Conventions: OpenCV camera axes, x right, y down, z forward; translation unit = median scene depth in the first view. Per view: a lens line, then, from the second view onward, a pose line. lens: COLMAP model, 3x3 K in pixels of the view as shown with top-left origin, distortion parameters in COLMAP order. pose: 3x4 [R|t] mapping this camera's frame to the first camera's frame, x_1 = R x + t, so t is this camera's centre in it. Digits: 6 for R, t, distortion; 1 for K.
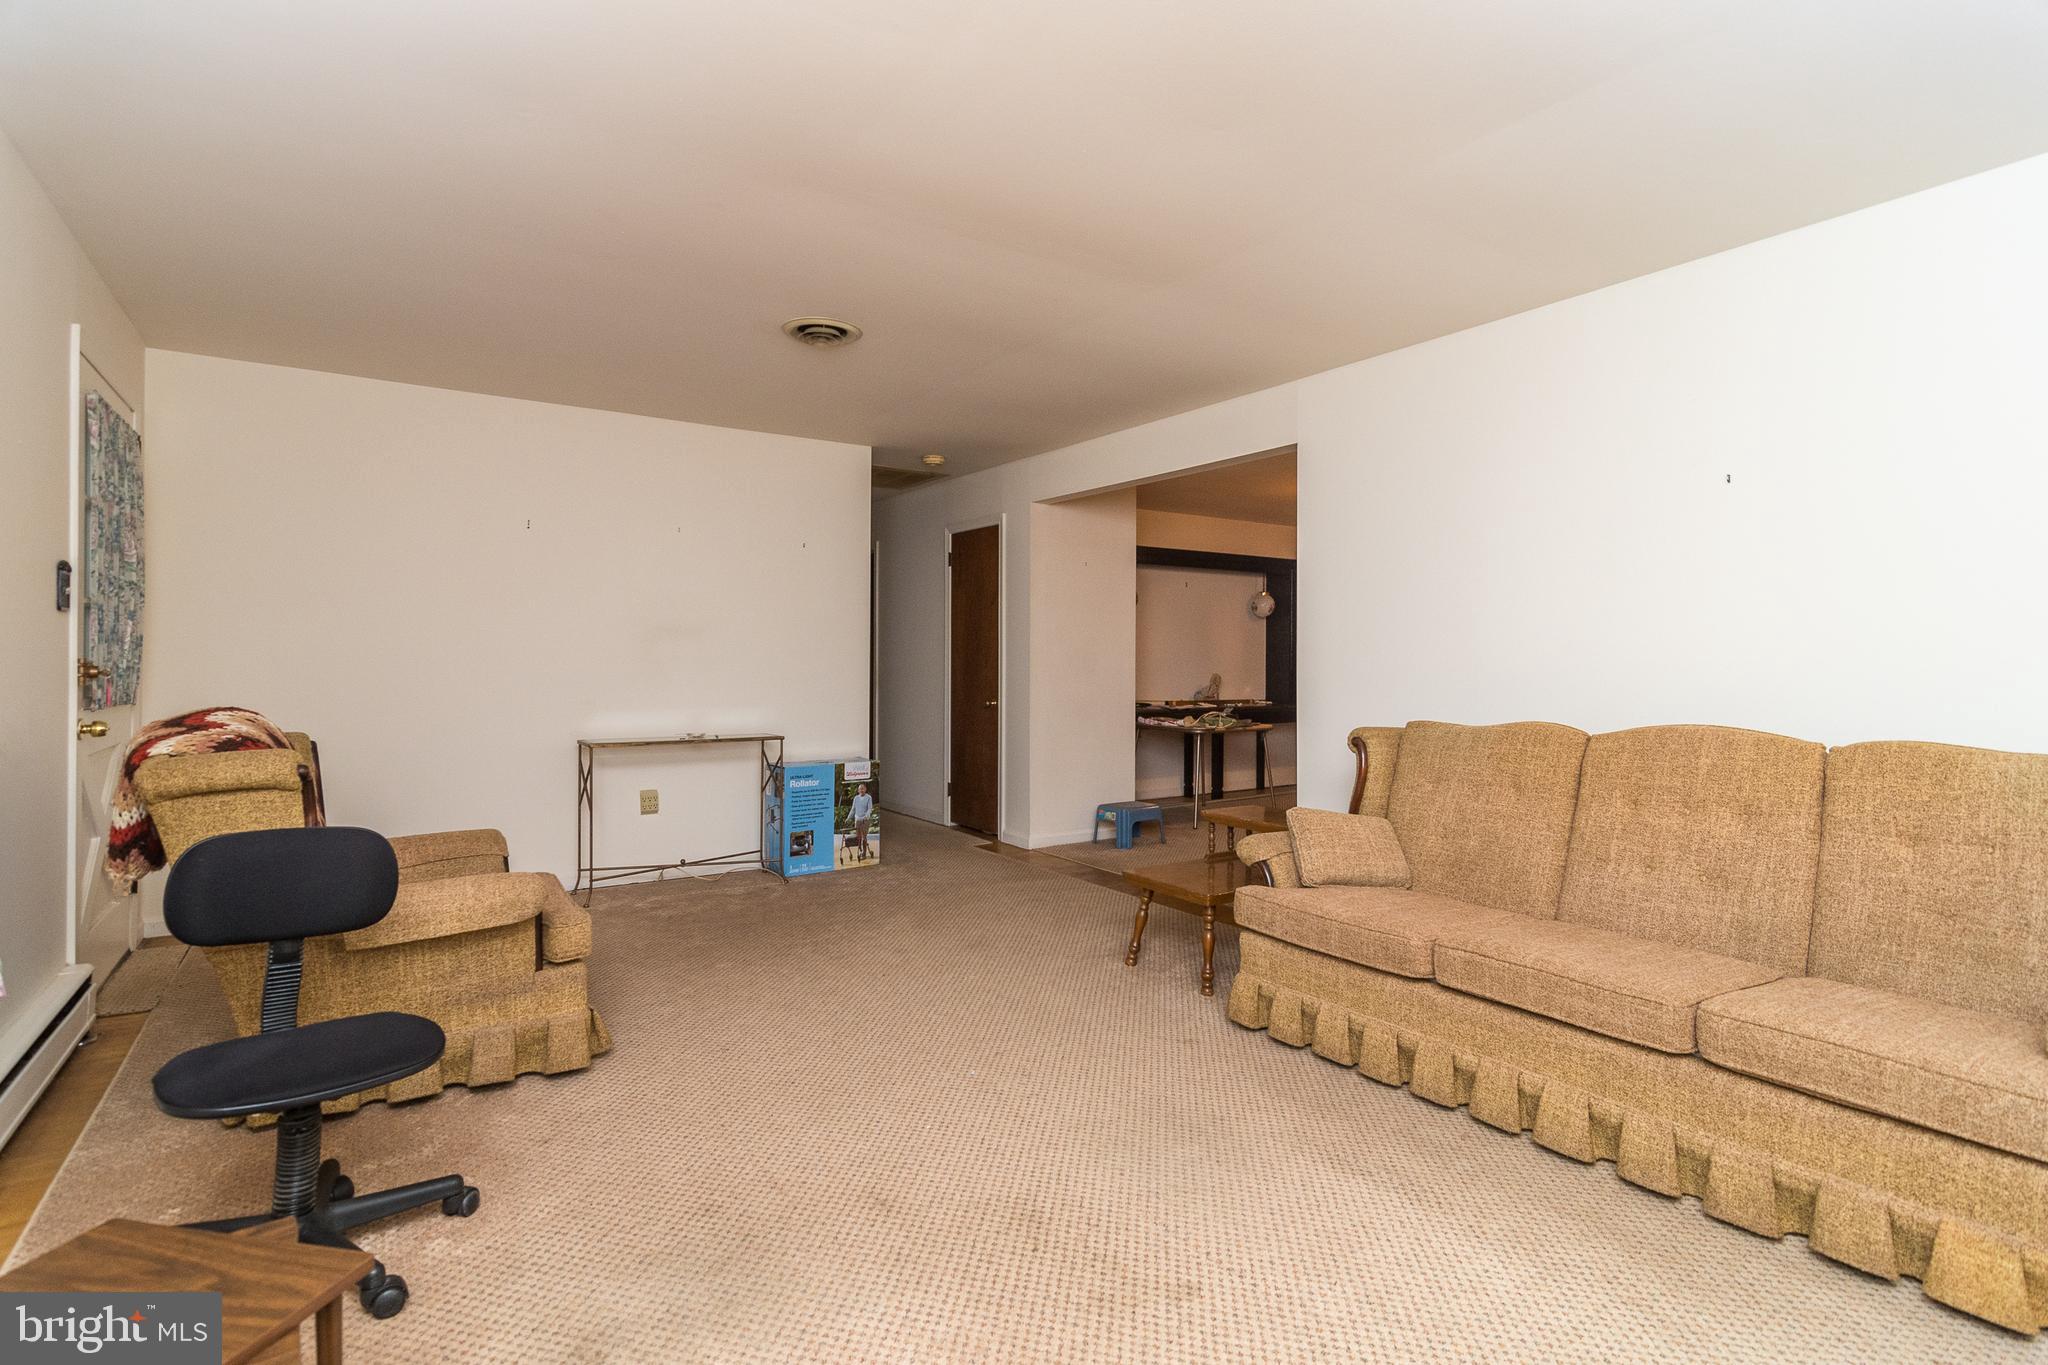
lens RADIAL K [[992.4, 0, 1019.9], [0, 992.4, 664.0], [0, 0, 1]] dist [-0.003163, 0.001508]
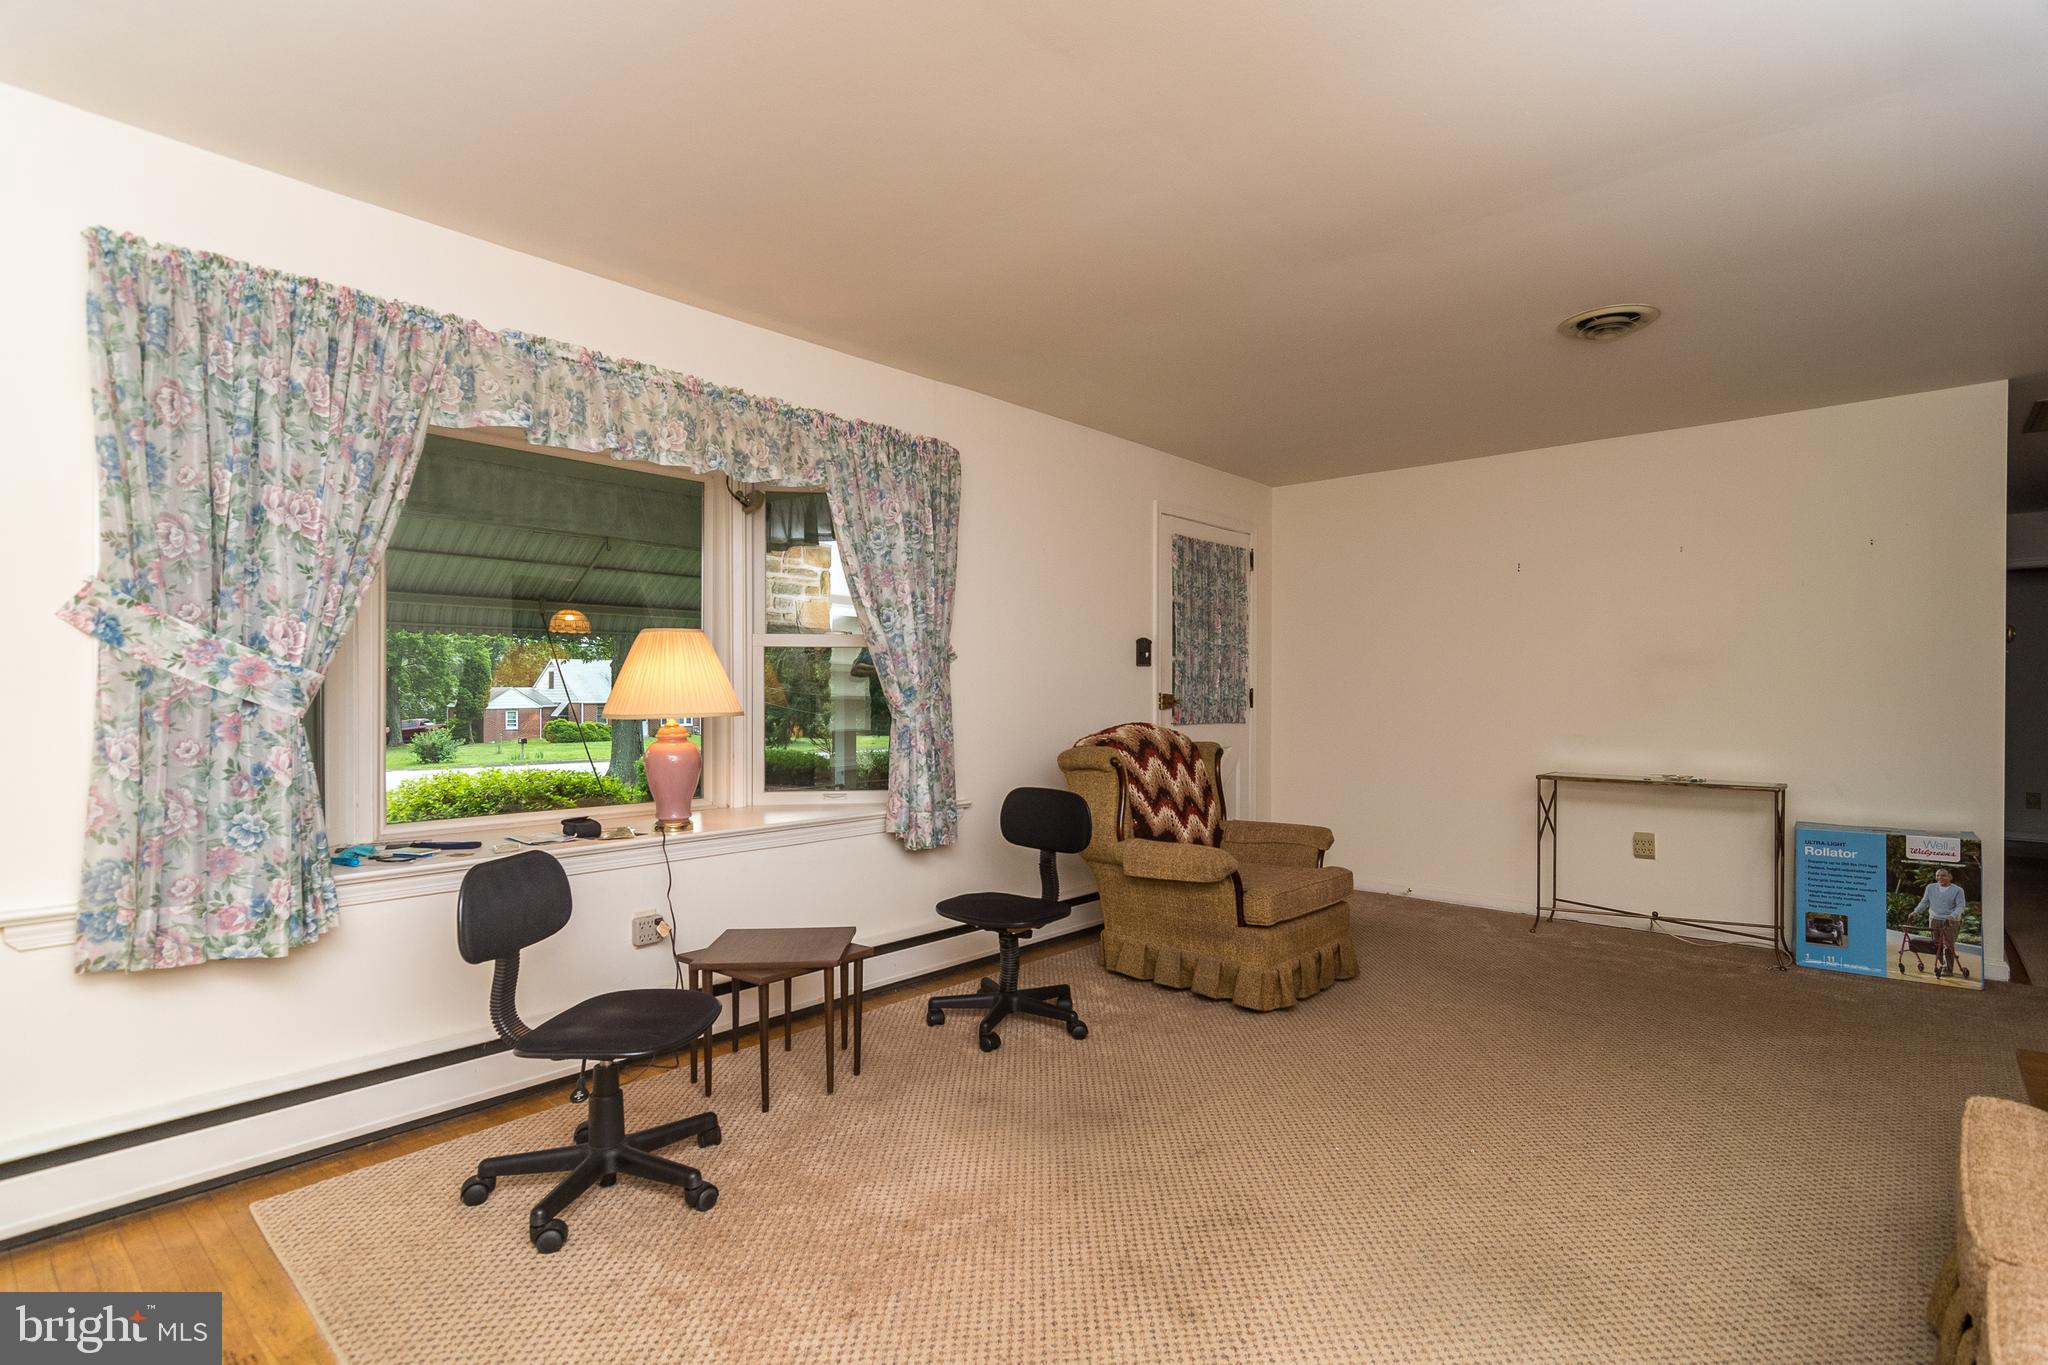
lens RADIAL K [[992.4, 0, 1027.2], [0, 992.4, 696.5], [0, 0, 1]] dist [-0.003163, 0.001508]
pose [[0.255510, 0.001366, -0.966805, 0.373373], [-0.003019, 0.999995, 0.000615, -0.000271], [0.966802, 0.002762, 0.255513, 0.196038]]
